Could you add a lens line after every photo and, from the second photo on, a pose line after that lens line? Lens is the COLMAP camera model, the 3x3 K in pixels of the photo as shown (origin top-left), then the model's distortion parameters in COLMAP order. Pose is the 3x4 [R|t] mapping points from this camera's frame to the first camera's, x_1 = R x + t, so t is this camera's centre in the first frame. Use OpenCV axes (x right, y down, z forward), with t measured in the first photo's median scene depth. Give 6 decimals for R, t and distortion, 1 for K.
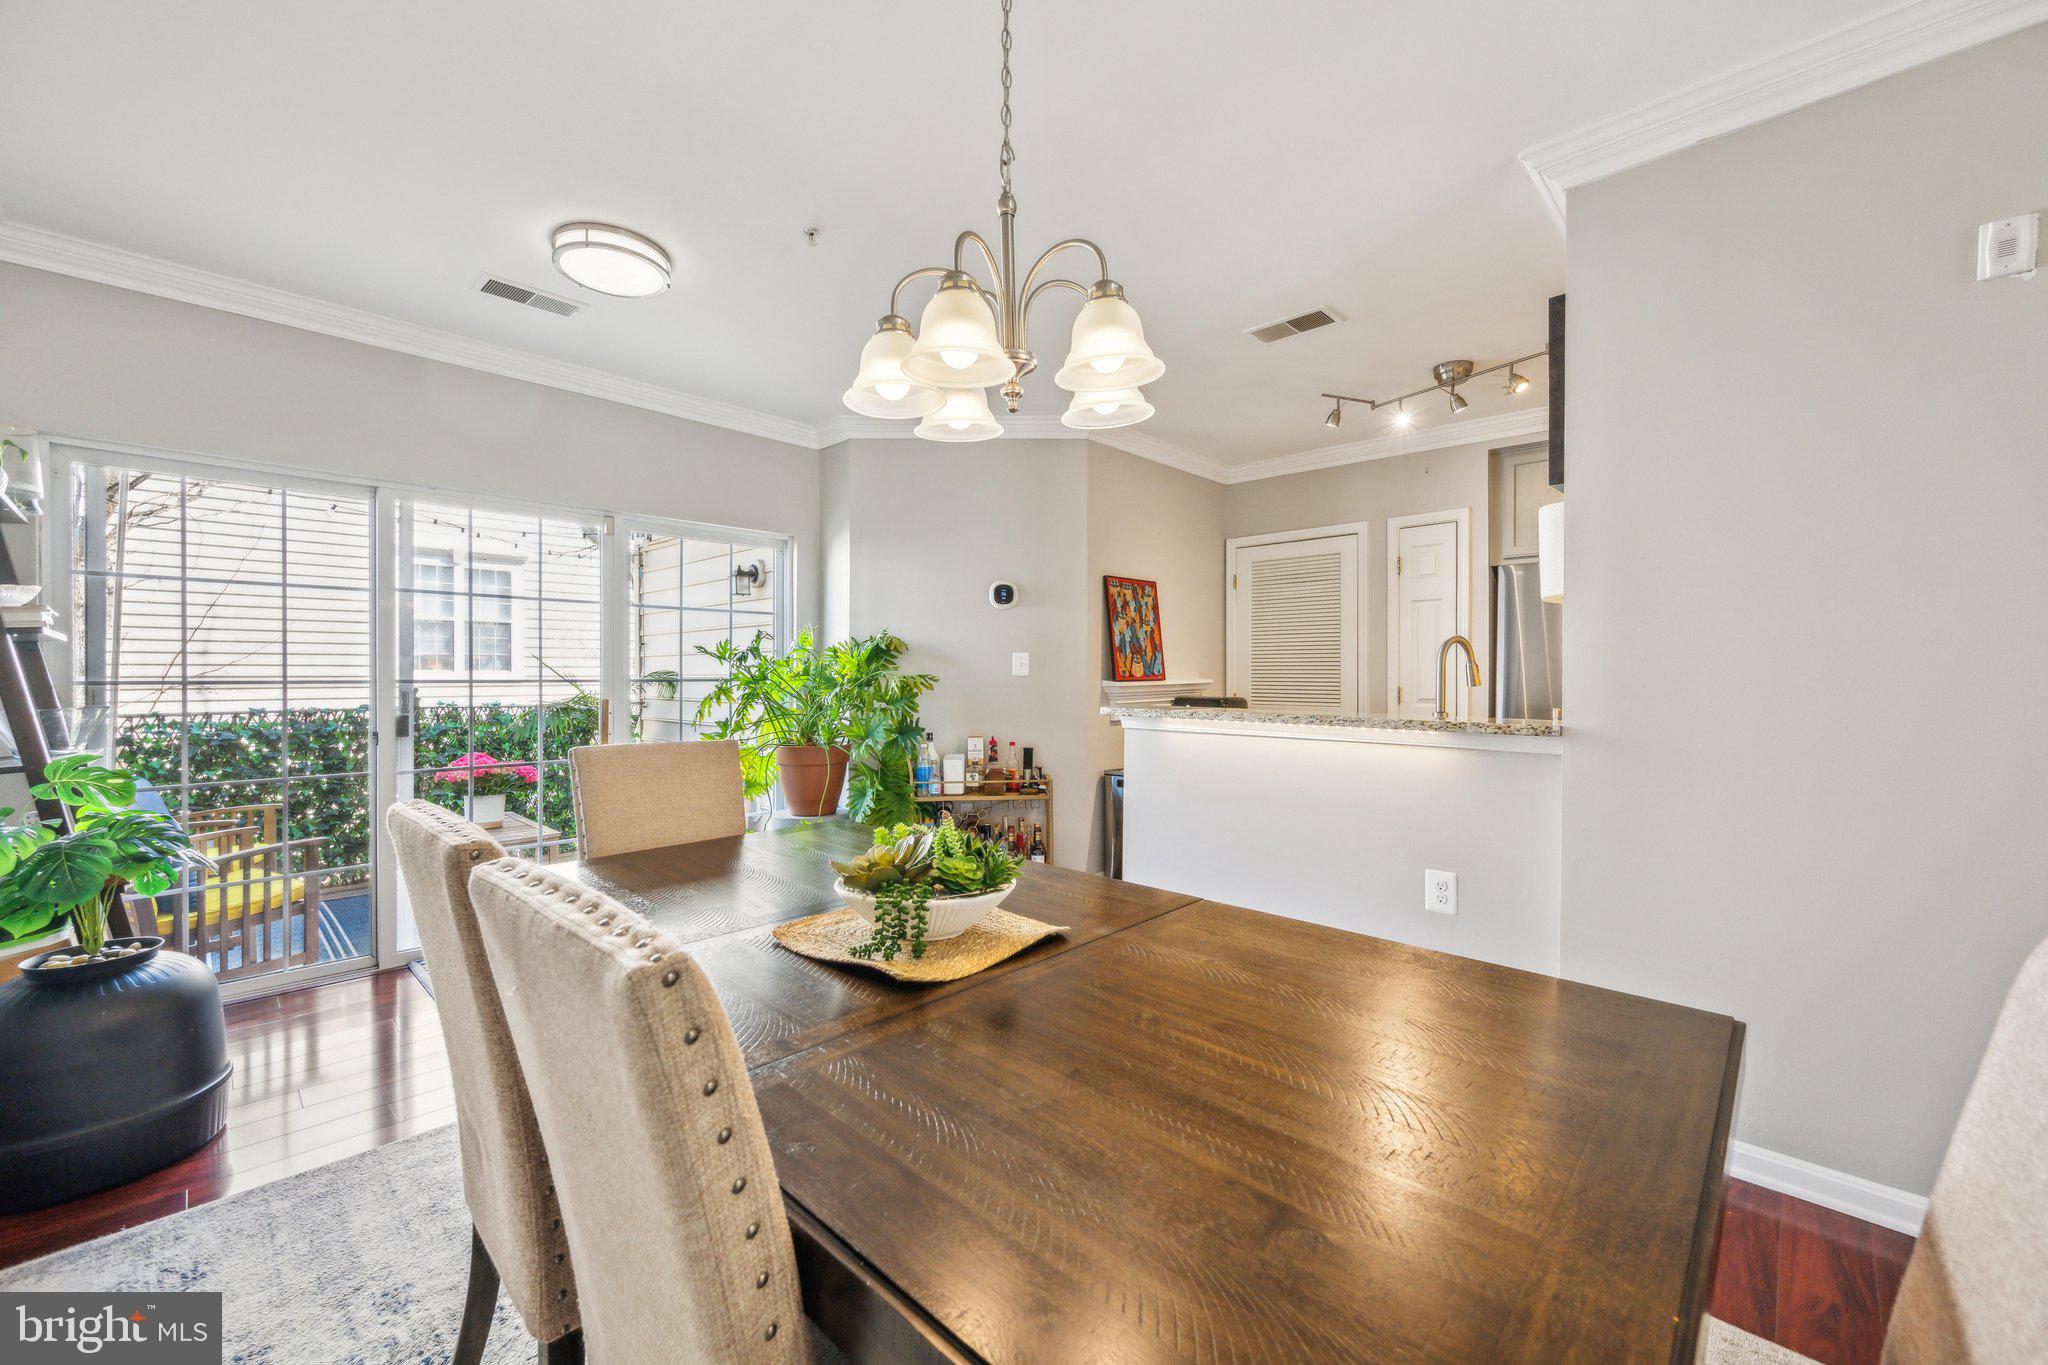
lens RADIAL K [[810.3, 0, 1023.7], [0, 810.3, 679.4], [0, 0, 1]] dist [-0.002947, -0.000524]
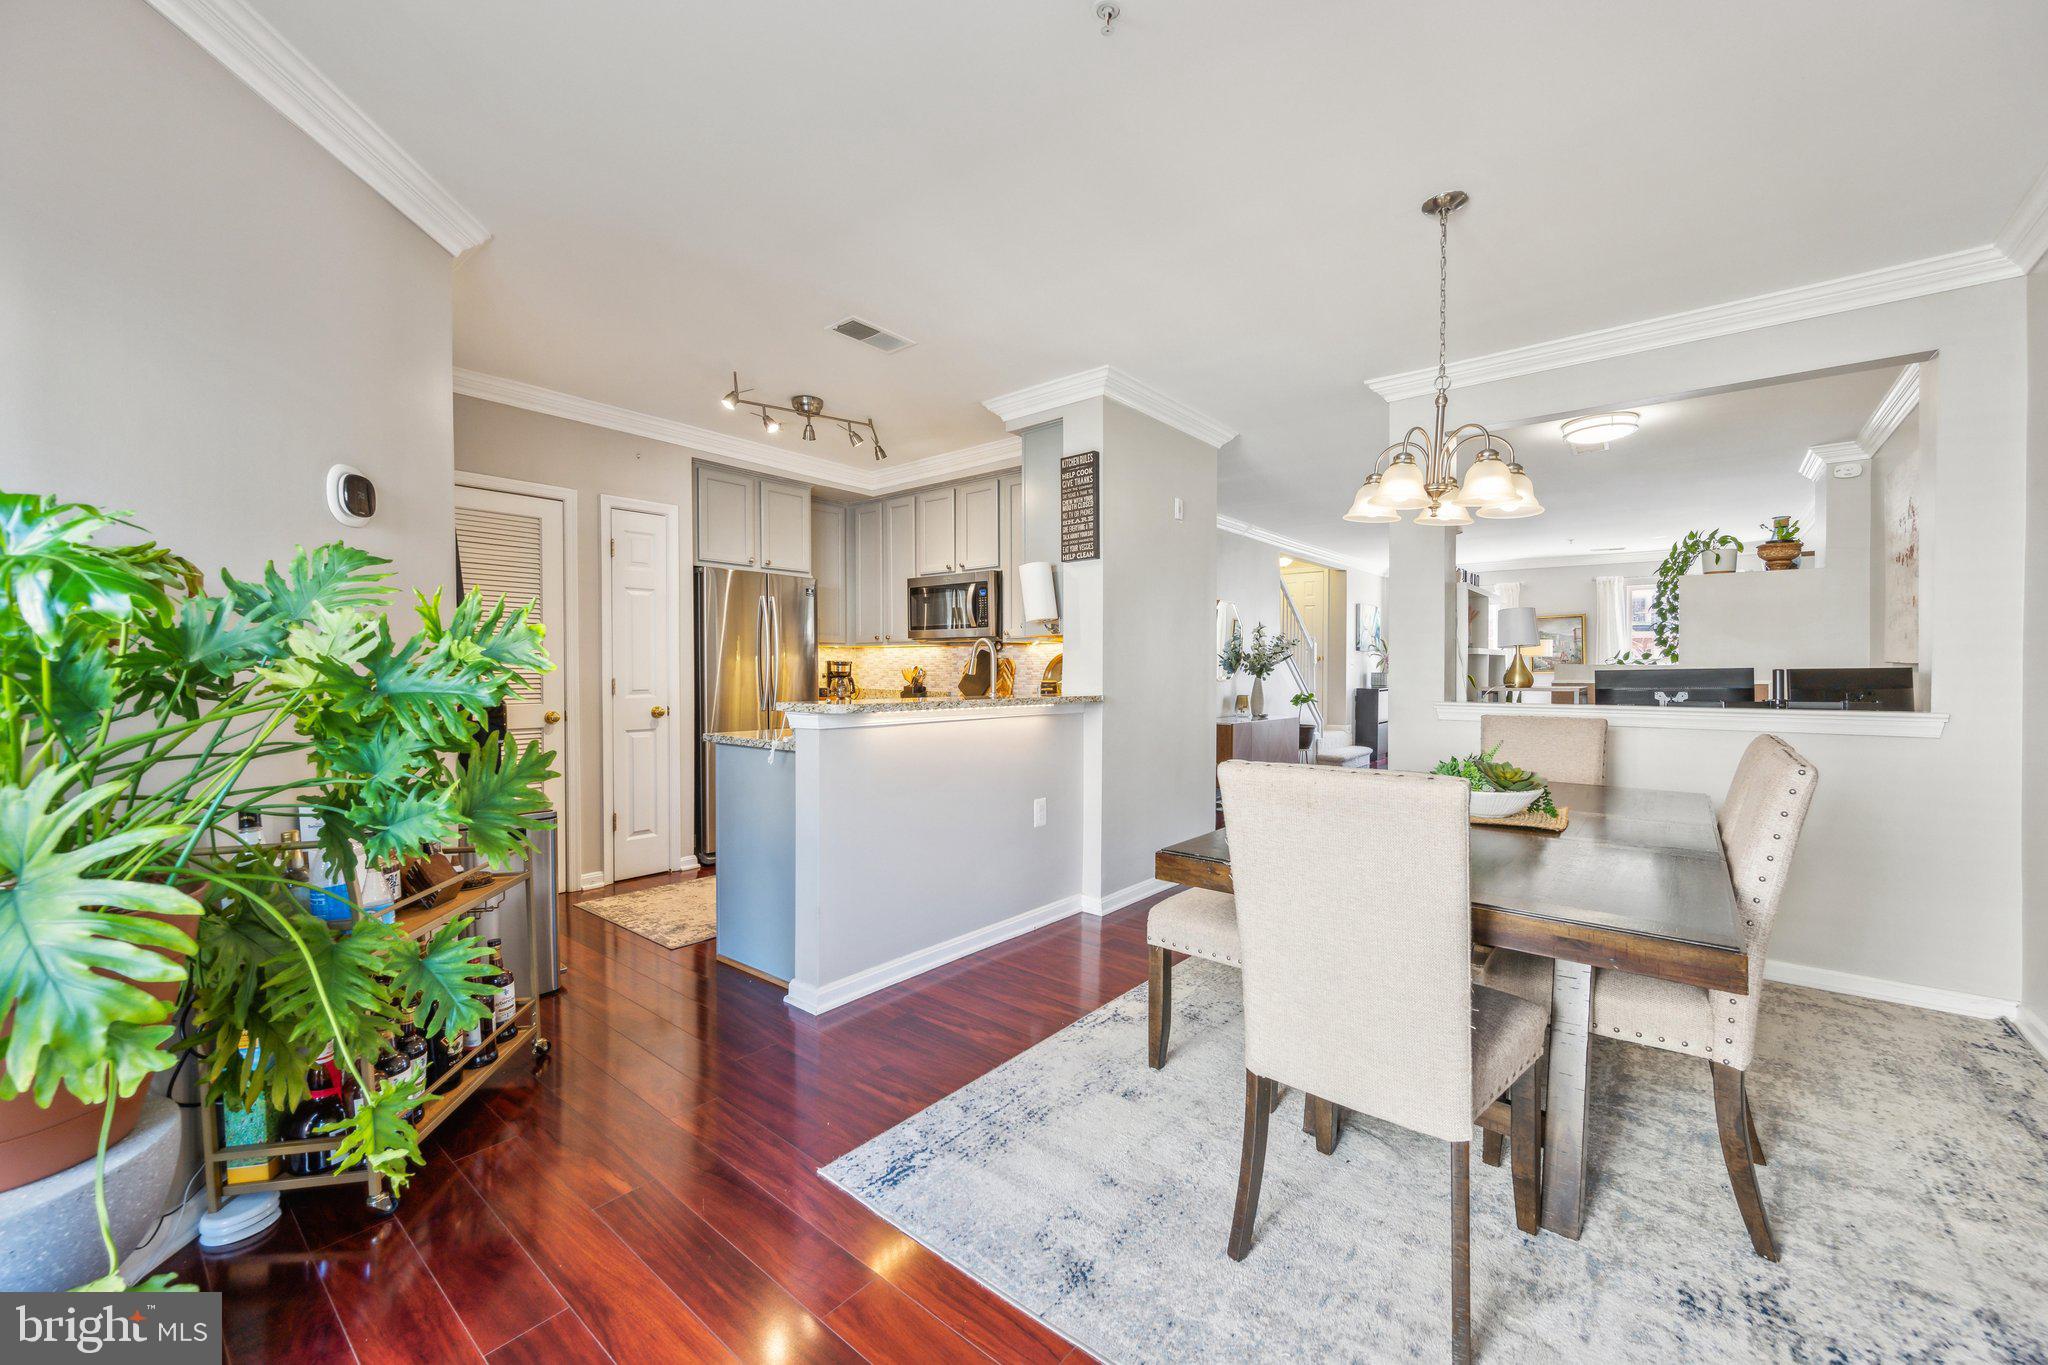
lens RADIAL K [[810.3, 0, 1013.1], [0, 810.3, 684.1], [0, 0, 1]] dist [-0.002947, -0.000524]
pose [[-0.068405, -0.016952, 0.997514, -0.510936], [-0.000460, 0.999856, 0.016960, 0.000798], [-0.997658, 0.000702, -0.068403, 0.612435]]
